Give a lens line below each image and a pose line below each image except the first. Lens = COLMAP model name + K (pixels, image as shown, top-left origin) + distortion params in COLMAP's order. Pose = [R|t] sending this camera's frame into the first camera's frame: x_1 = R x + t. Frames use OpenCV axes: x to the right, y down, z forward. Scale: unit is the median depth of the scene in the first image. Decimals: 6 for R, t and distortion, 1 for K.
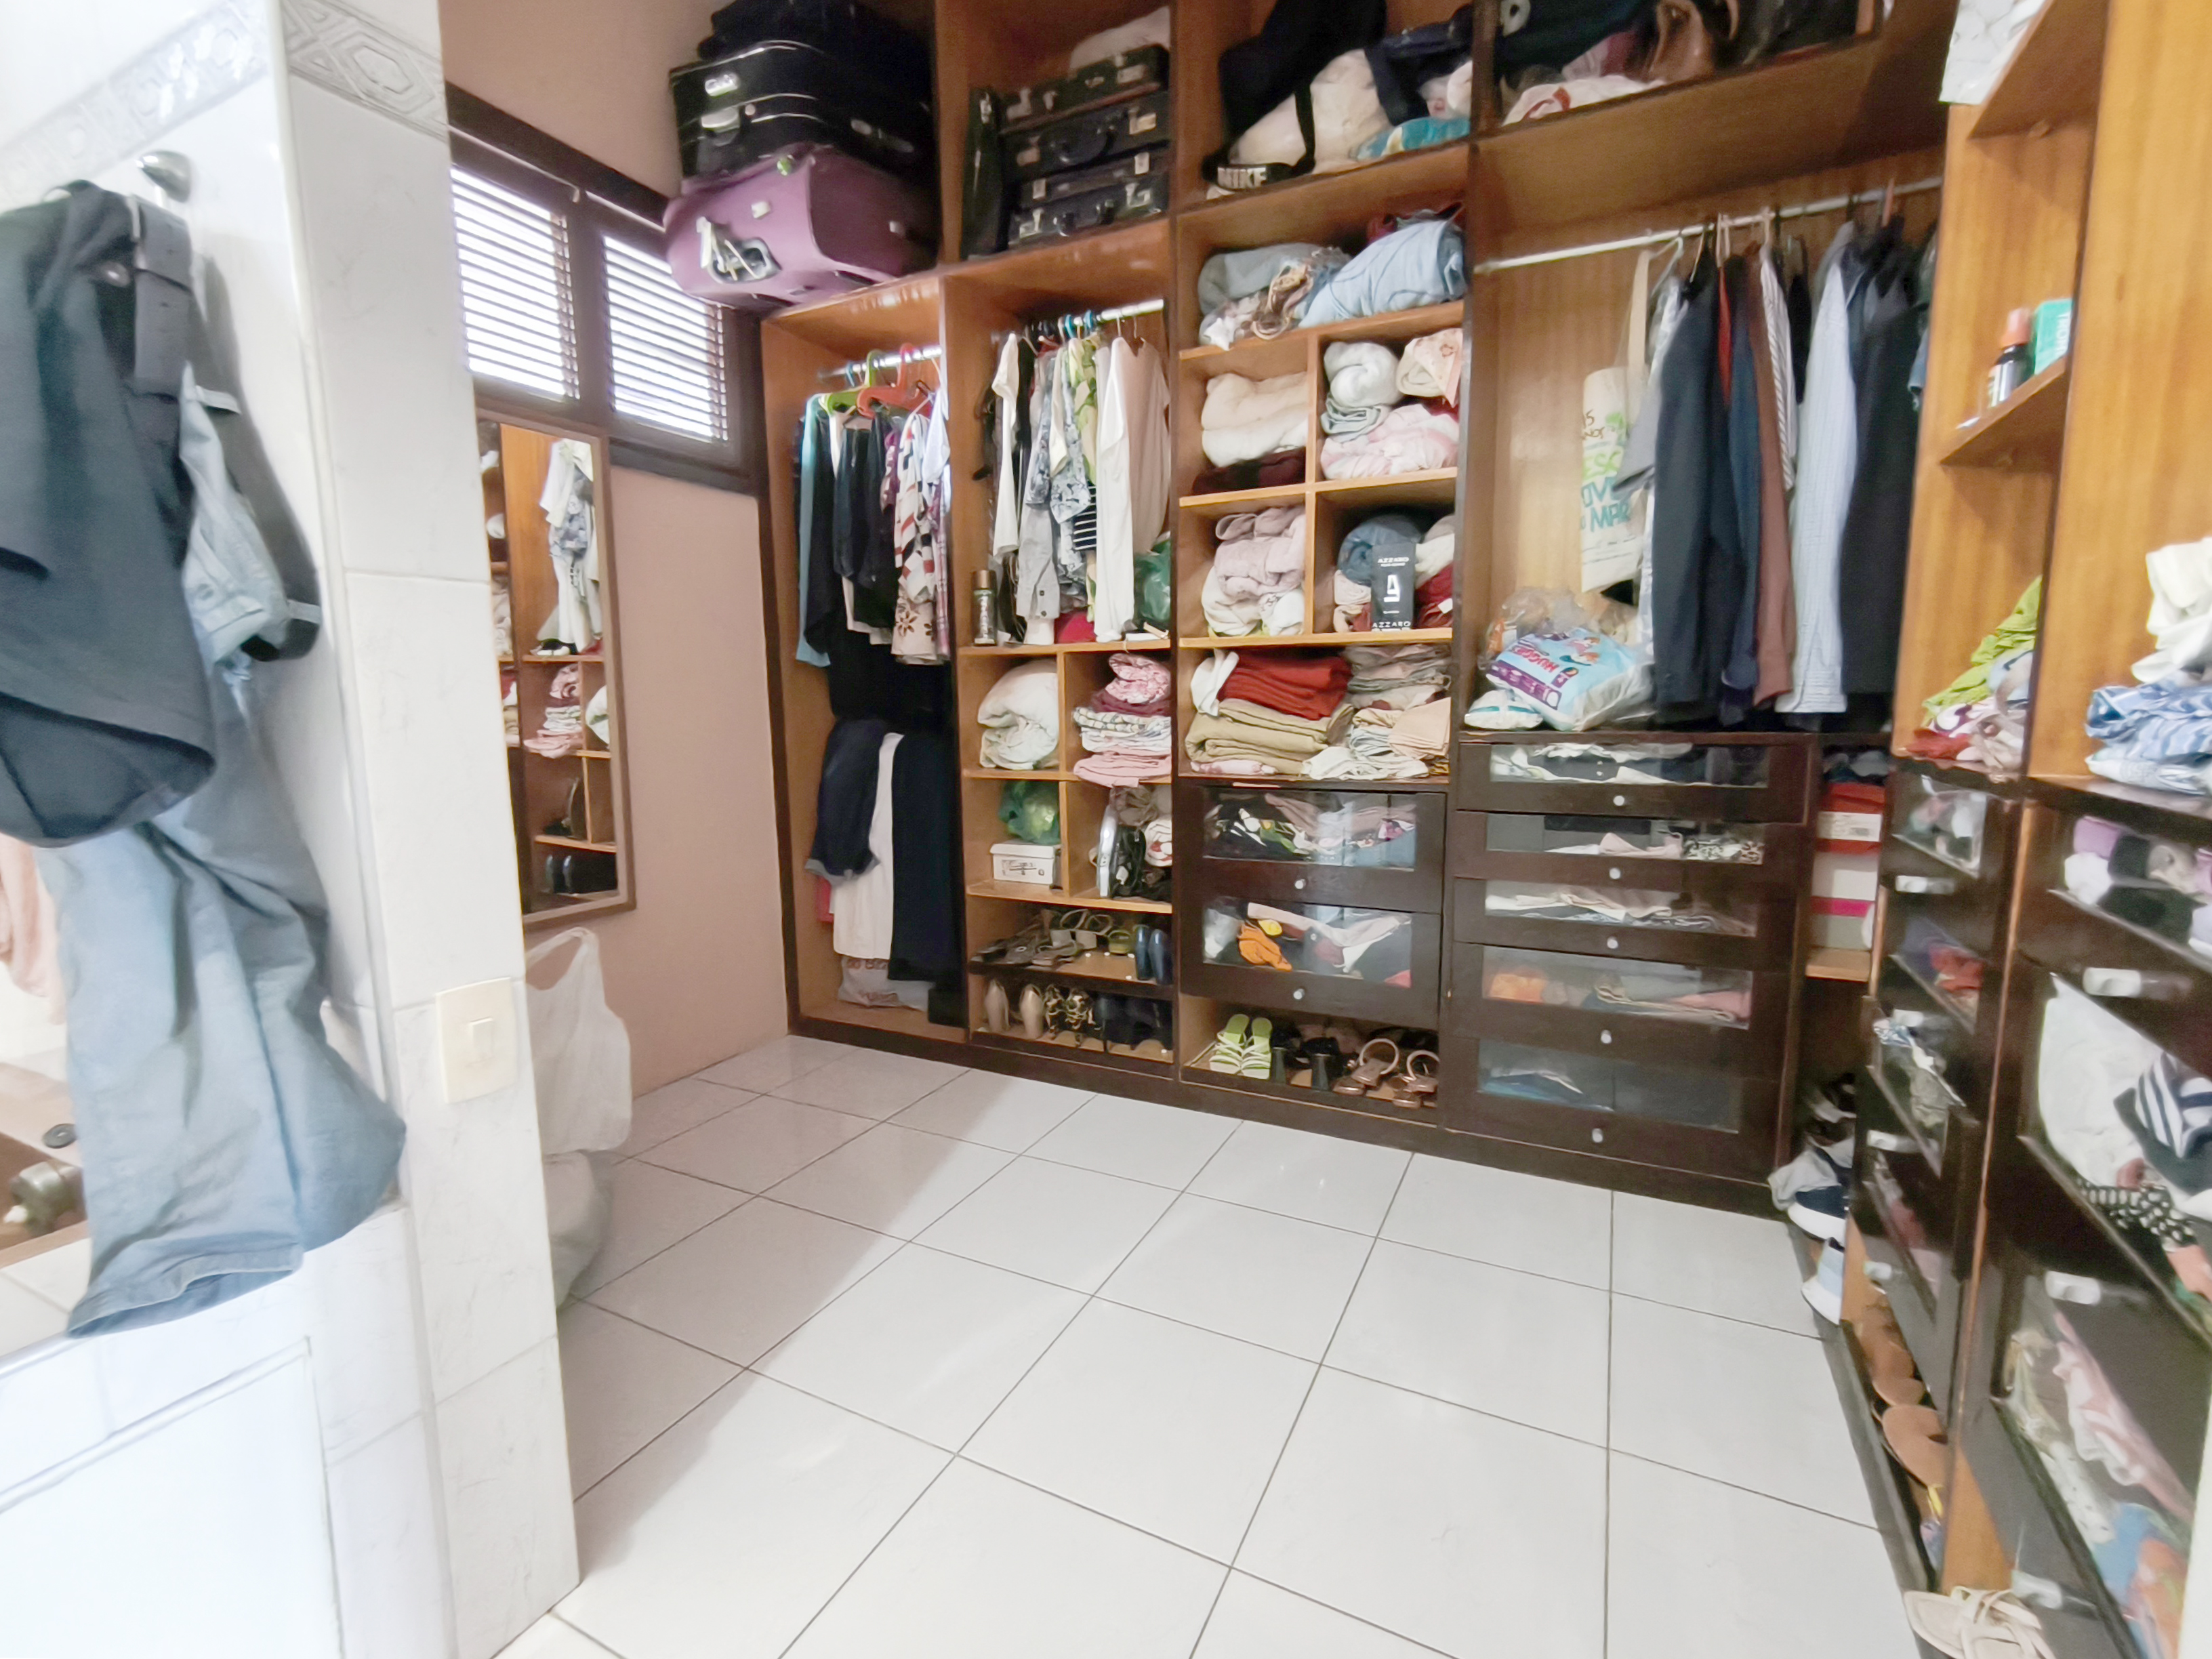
lens RADIAL K [[989.8, 0, 1106.0], [0, 989.8, 829.5], [0, 0, 1]] dist [-0.001088, -0.000264]
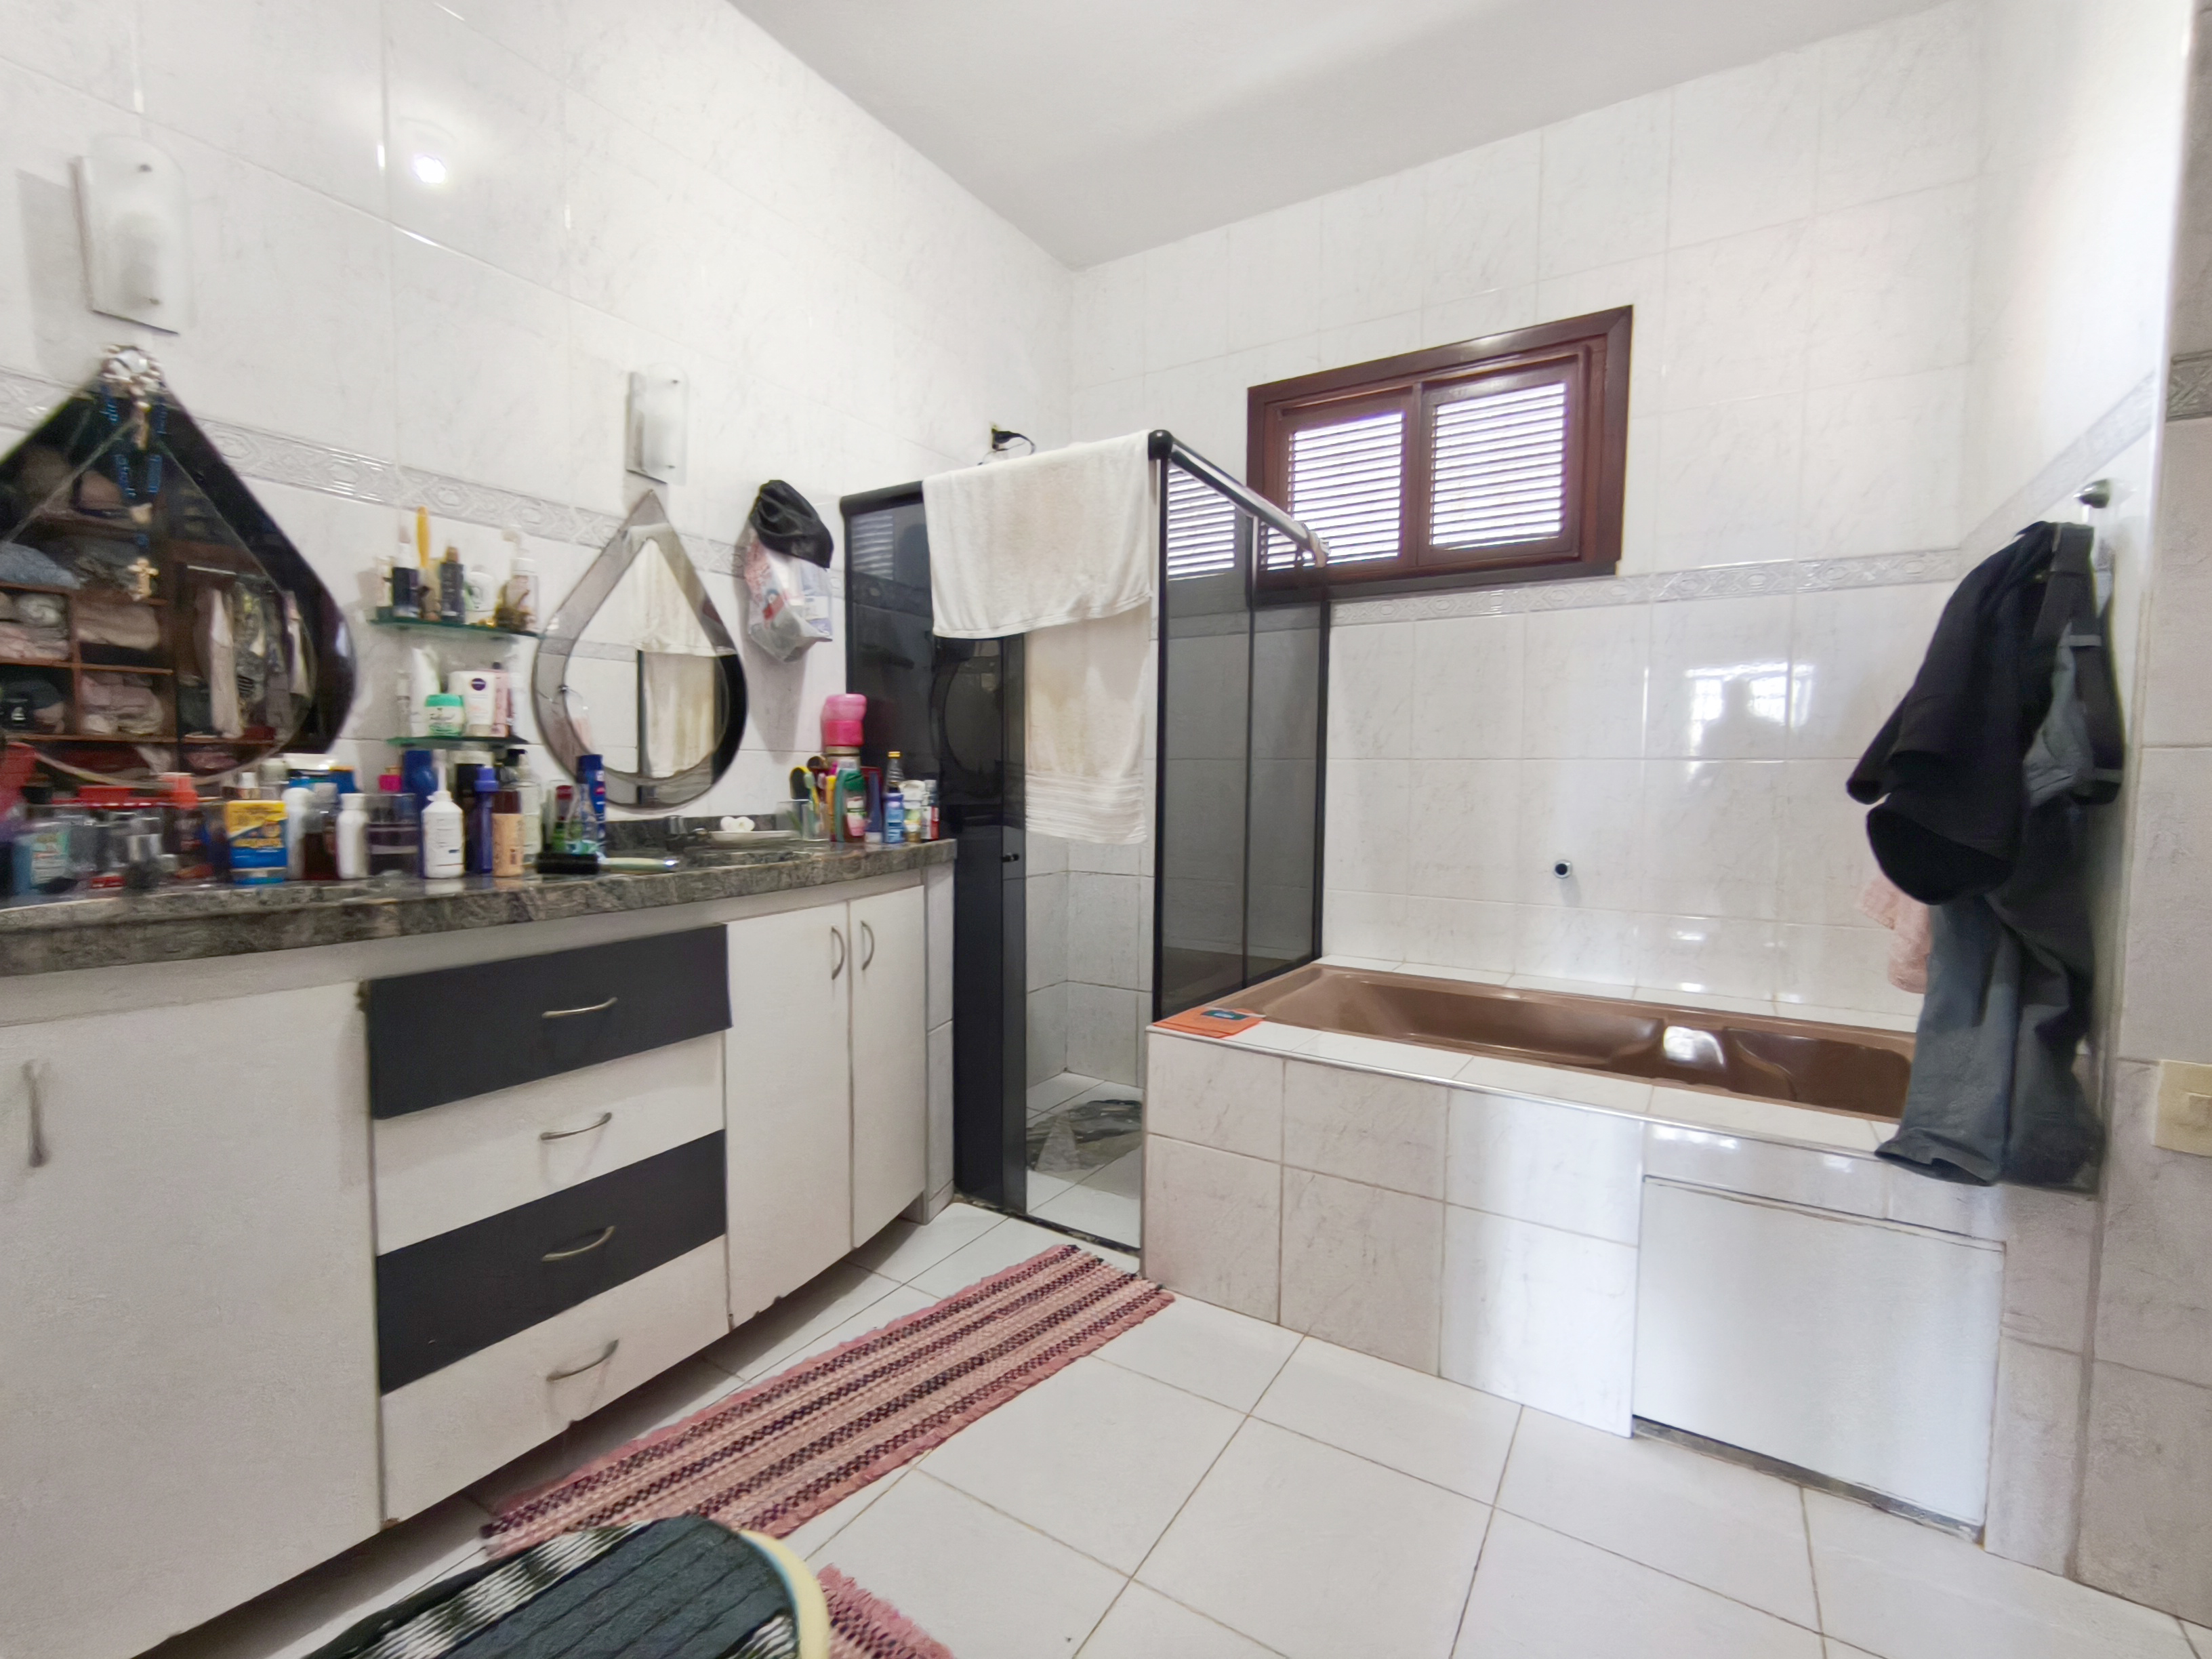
lens RADIAL K [[989.8, 0, 1106.0], [0, 989.8, 829.5], [0, 0, 1]] dist [-0.001088, -0.000264]
pose [[-0.085847, 0.068933, -0.993921, 0.811416], [-0.141600, 0.986633, 0.080658, -0.047309], [0.986195, 0.147663, -0.074938, -0.364516]]
